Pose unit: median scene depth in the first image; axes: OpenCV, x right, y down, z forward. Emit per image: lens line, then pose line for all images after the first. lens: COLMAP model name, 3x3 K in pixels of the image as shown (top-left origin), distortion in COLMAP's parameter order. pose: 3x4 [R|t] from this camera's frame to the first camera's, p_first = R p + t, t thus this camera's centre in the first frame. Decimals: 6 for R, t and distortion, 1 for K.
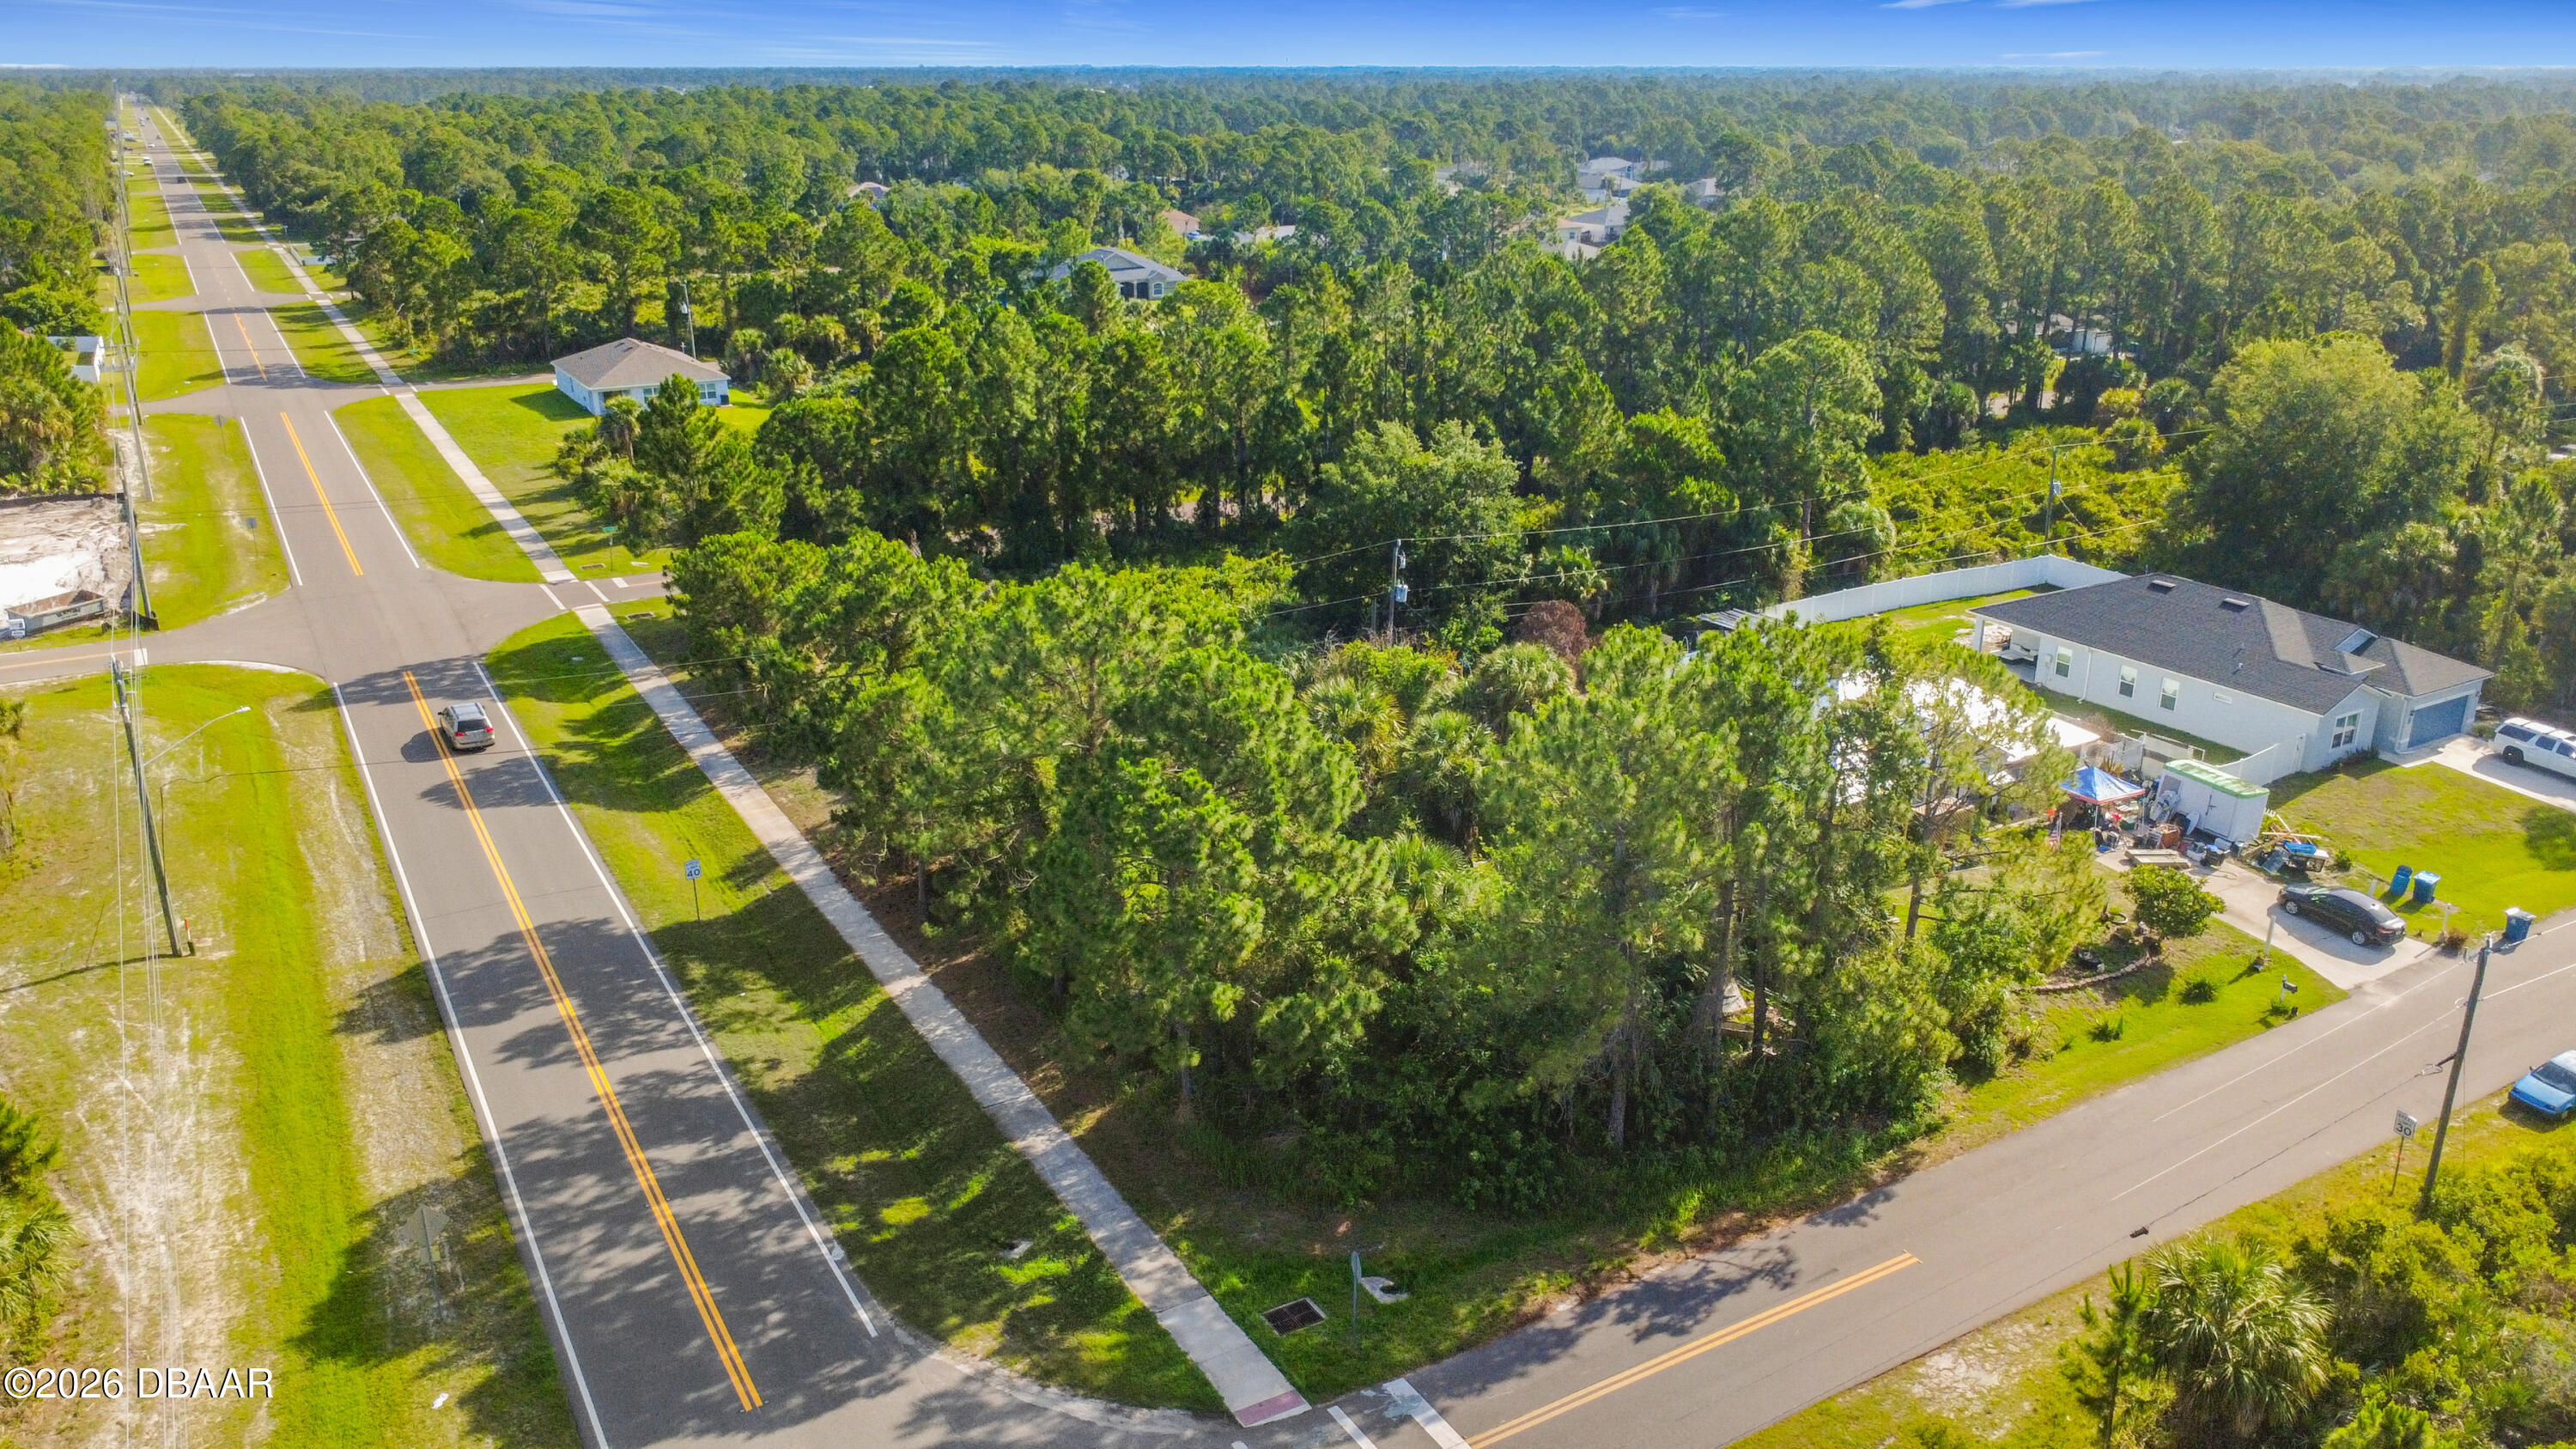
lens RADIAL K [[1876.2, 0, 1287.6], [0, 1876.2, 724.0], [0, 0, 1]] dist [-0.001598, 0.001456]
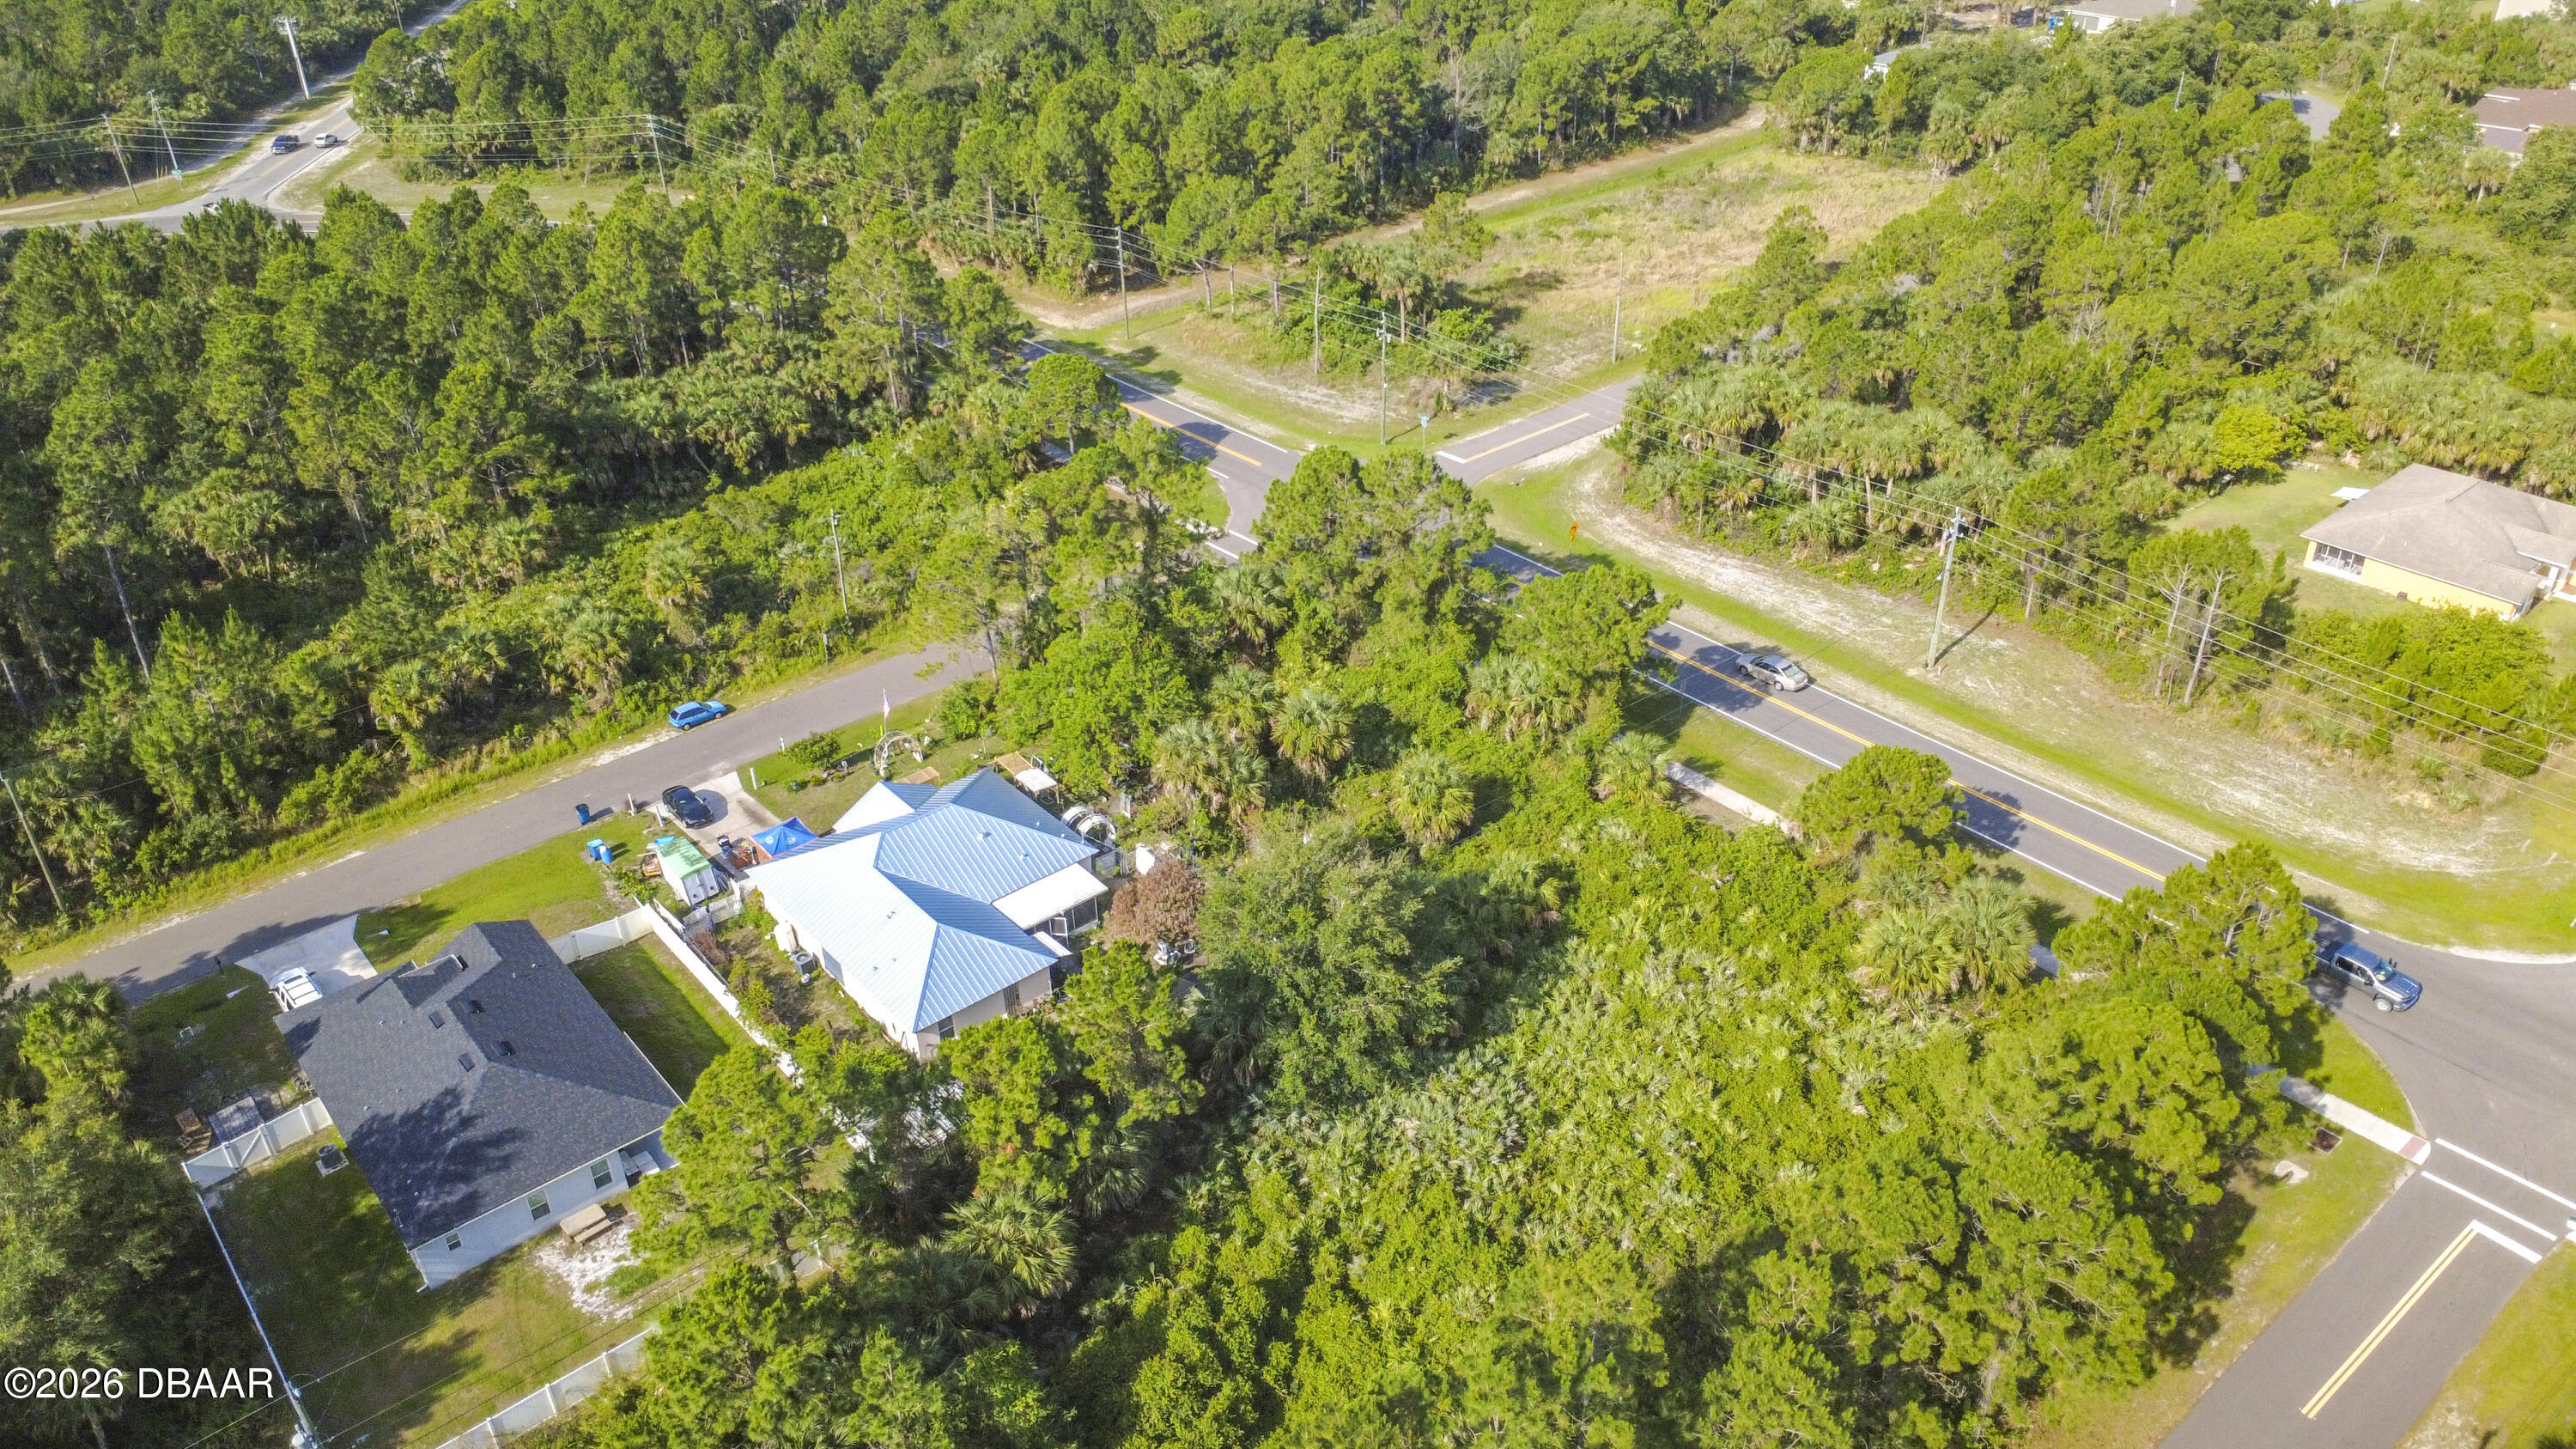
lens RADIAL K [[1871.5, 0, 1285.7], [0, 1871.5, 729.4], [0, 0, 1]] dist [0.001778, -0.001114]
pose [[-0.986179, 0.107216, -0.126316, 0.255970], [-0.029494, 0.636616, 0.770617, -1.207376], [0.163038, 0.763692, -0.624655, 2.061991]]
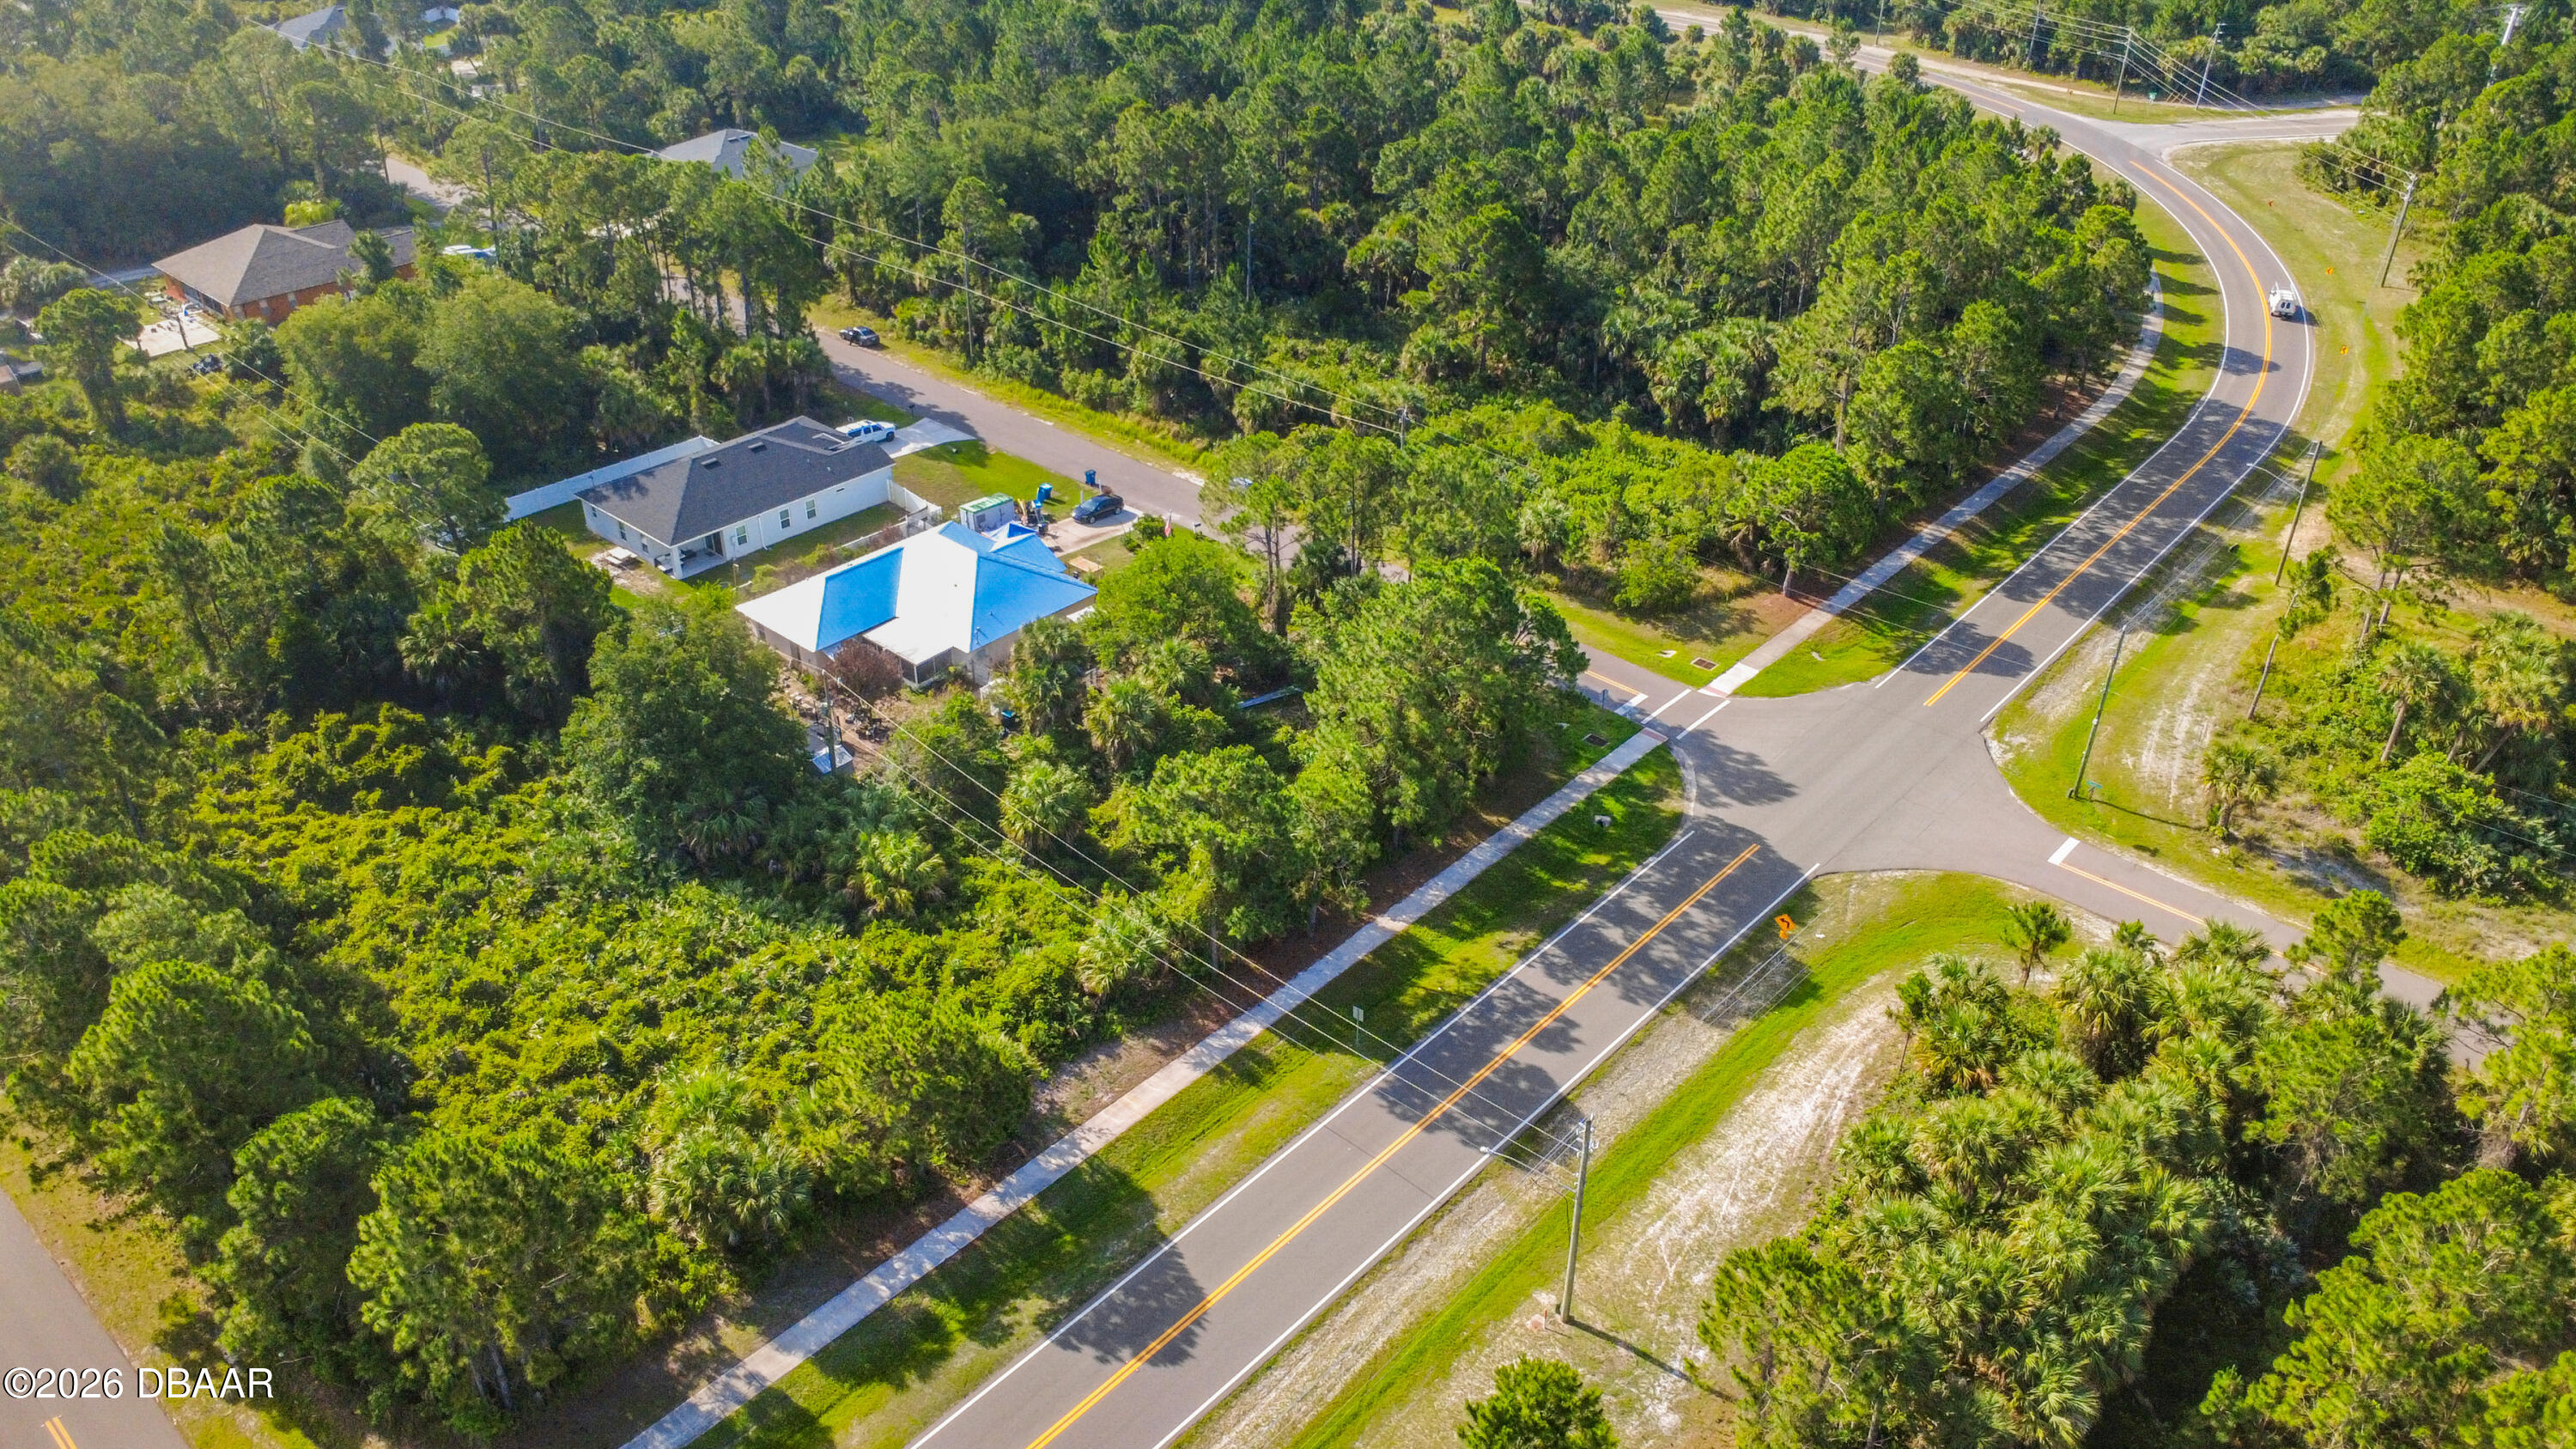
lens RADIAL K [[1874.9, 0, 1281.3], [0, 1874.9, 721.1], [0, 0, 1]] dist [0.005135, -0.005759]
pose [[-0.297571, -0.505415, 0.809943, -1.269875], [0.307816, 0.752276, 0.582521, -0.858042], [-0.903715, 0.422654, -0.068281, 1.072077]]
